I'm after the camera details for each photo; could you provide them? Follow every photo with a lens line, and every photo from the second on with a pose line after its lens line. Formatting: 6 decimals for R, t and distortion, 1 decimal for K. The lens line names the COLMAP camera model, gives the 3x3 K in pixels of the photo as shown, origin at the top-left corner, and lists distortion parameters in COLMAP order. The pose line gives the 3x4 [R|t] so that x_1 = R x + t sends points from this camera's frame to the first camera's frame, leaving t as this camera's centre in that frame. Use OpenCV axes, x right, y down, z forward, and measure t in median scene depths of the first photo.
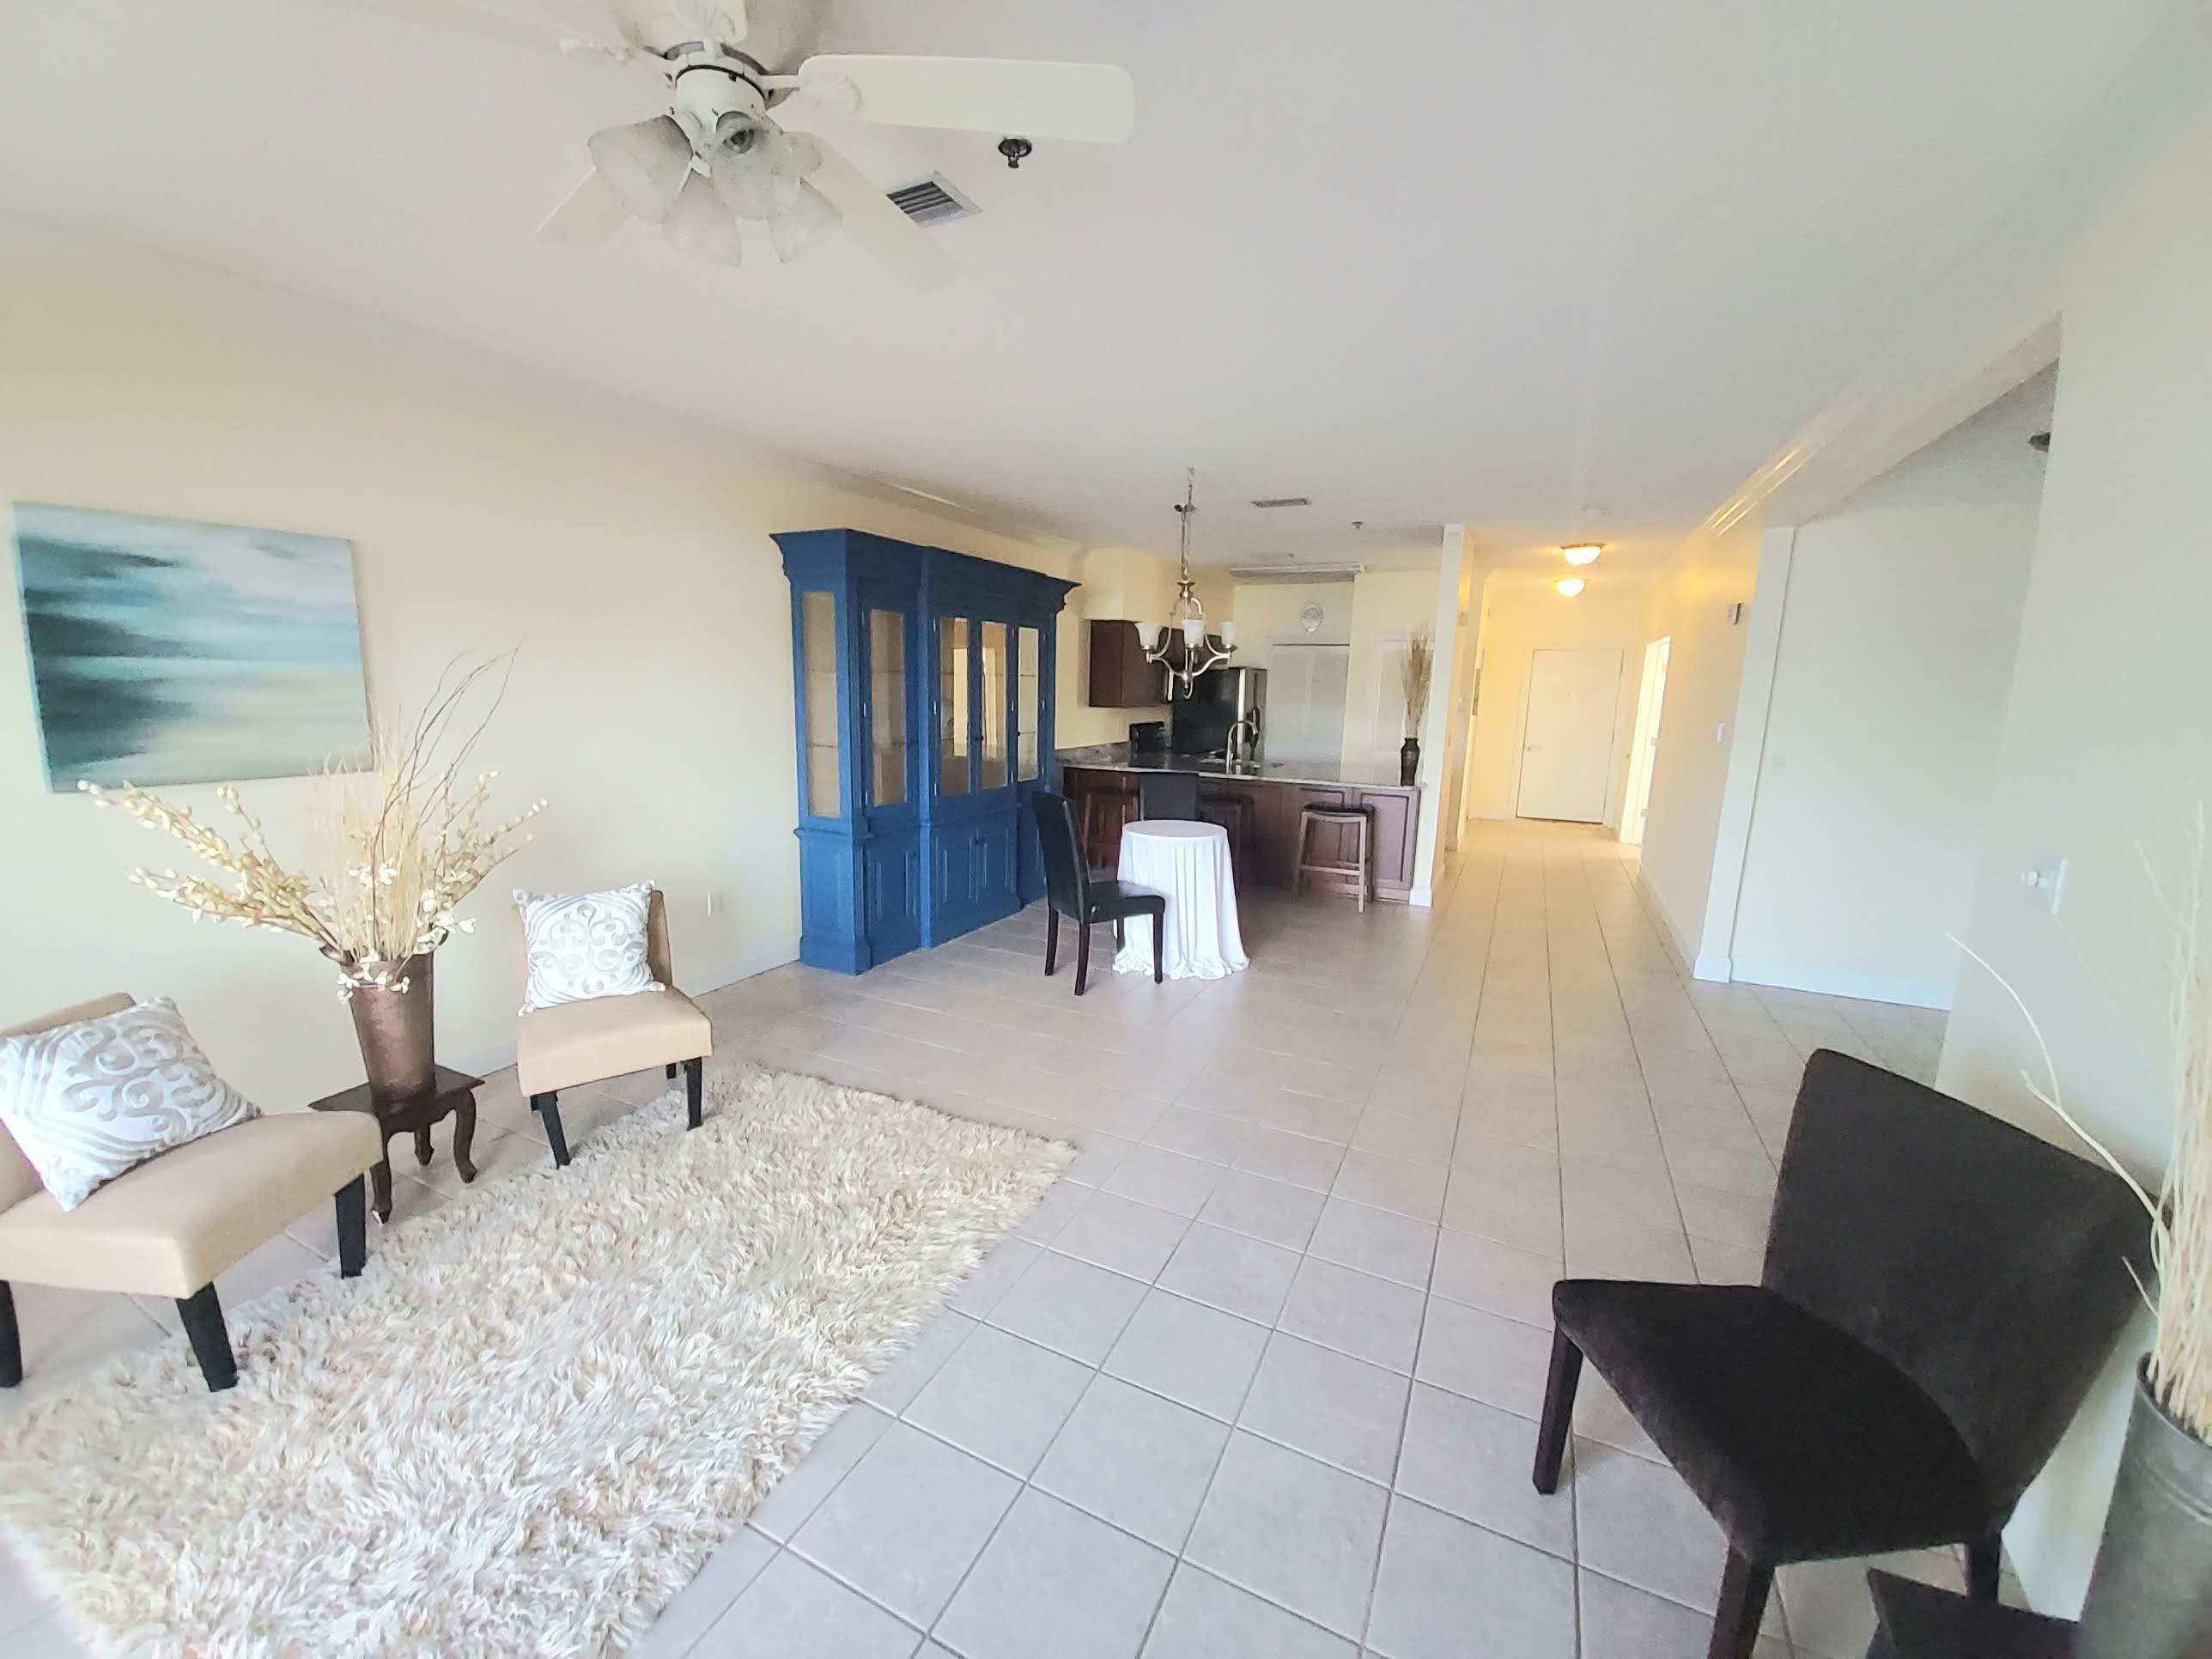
lens RADIAL K [[881.6, 0, 1075.0], [0, 881.6, 833.7], [0, 0, 1]] dist [-0.000098, 0.000041]
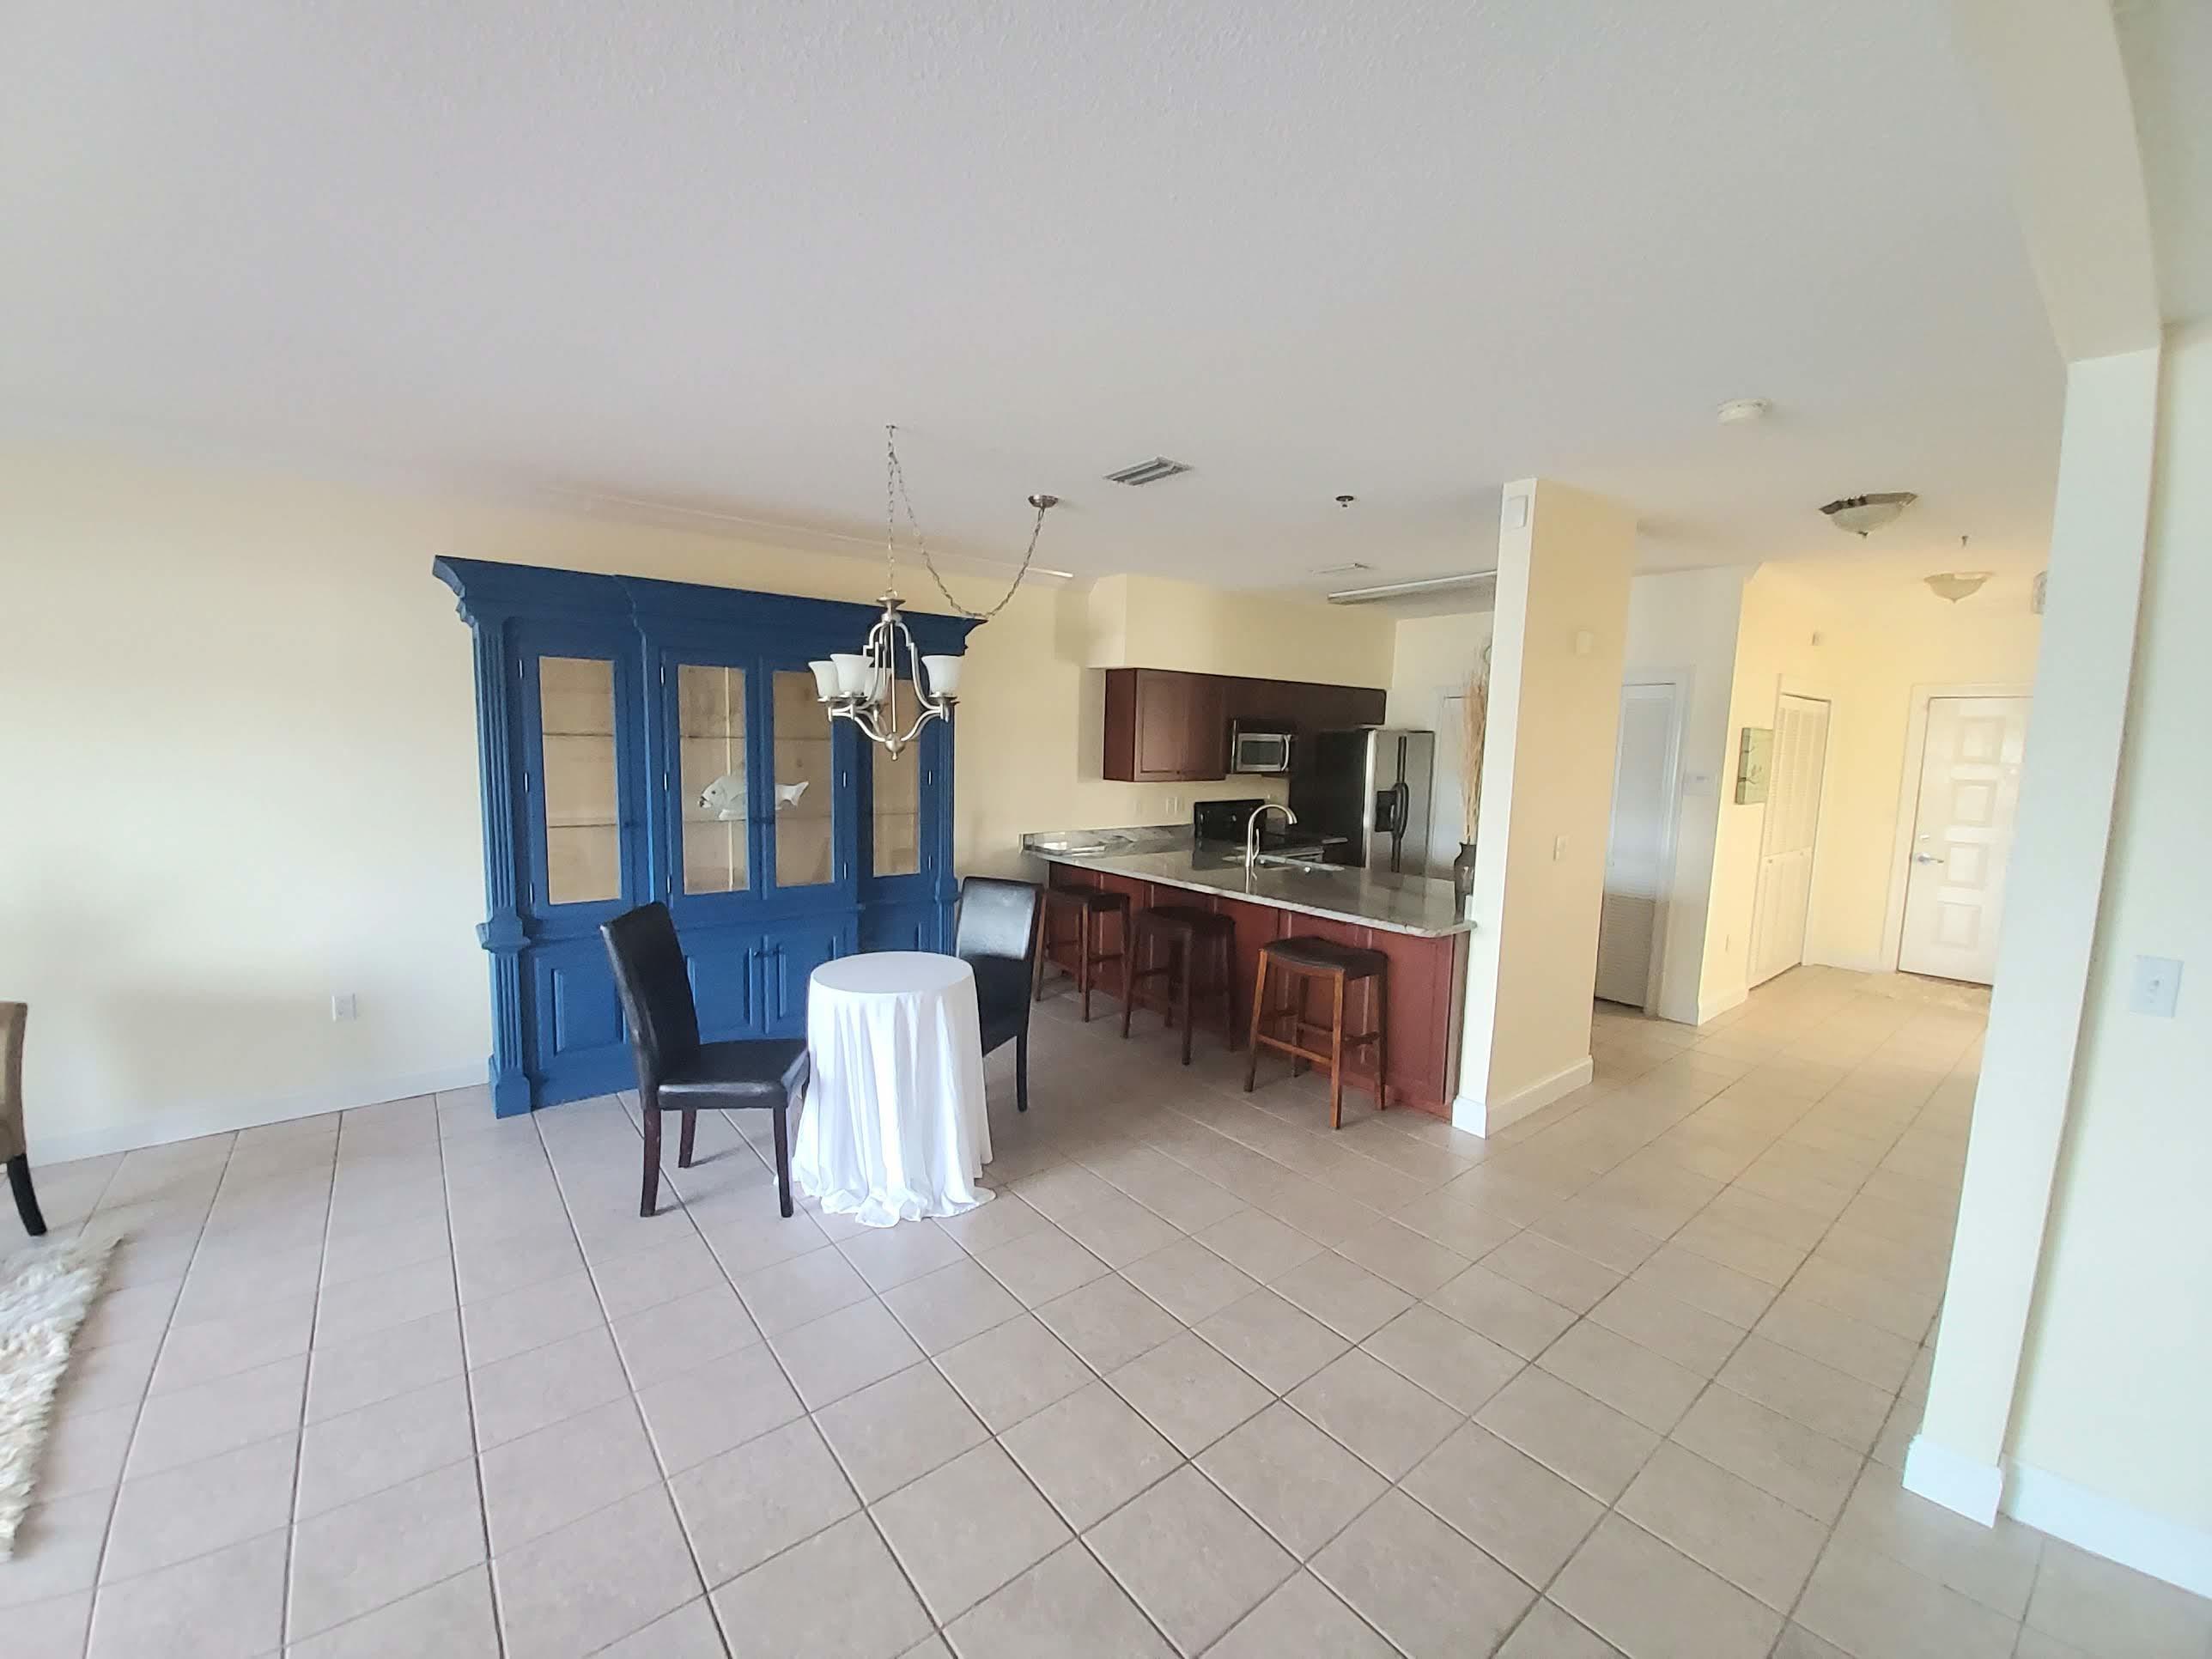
lens RADIAL K [[875.0, 0, 1080.3], [0, 875.0, 830.8], [0, 0, 1]] dist [-0.001168, -0.000218]
pose [[0.909008, 0.043717, -0.414480, 0.502087], [-0.074221, 0.995567, -0.057769, -0.082089], [0.410117, 0.083276, 0.908223, 0.457711]]
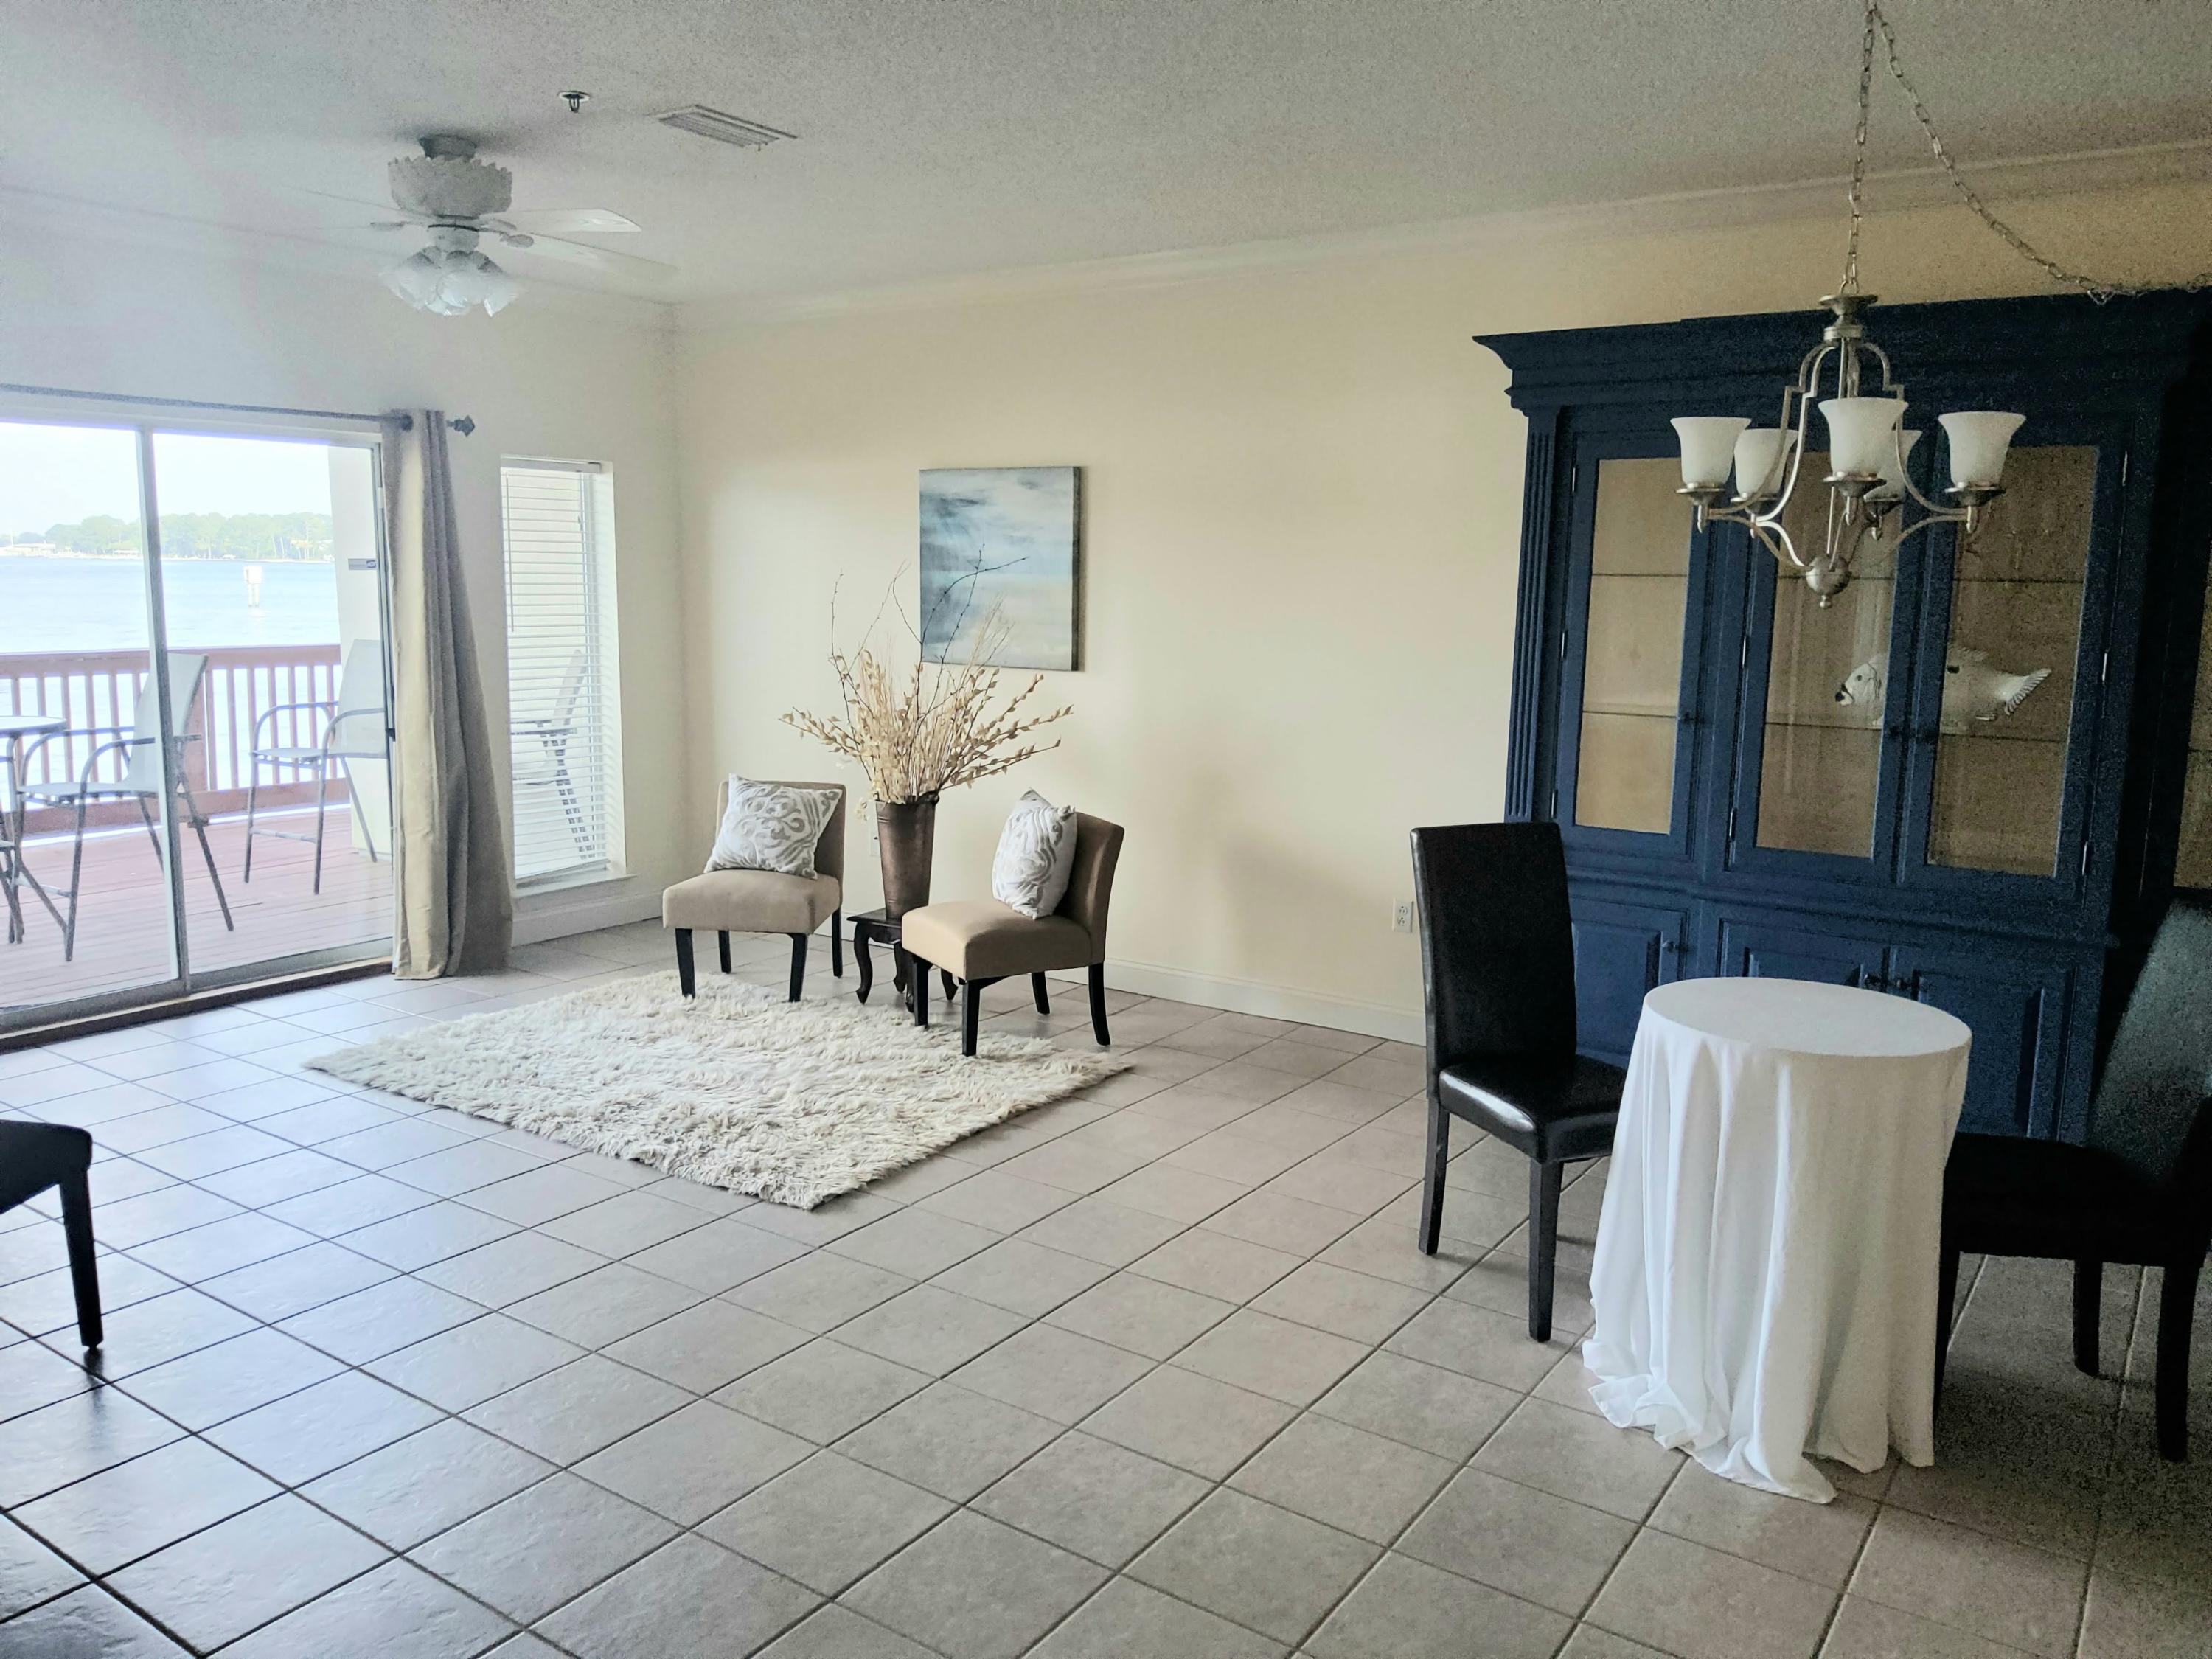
lens RADIAL K [[1677.6, 0, 1083.4], [0, 1677.6, 821.5], [0, 0, 1]] dist [0.081381, -0.158948]
pose [[-0.132594, 0.124969, -0.983261, 0.785088], [-0.185671, 0.971327, 0.148490, -0.124149], [0.973625, 0.202252, -0.105589, 0.779440]]
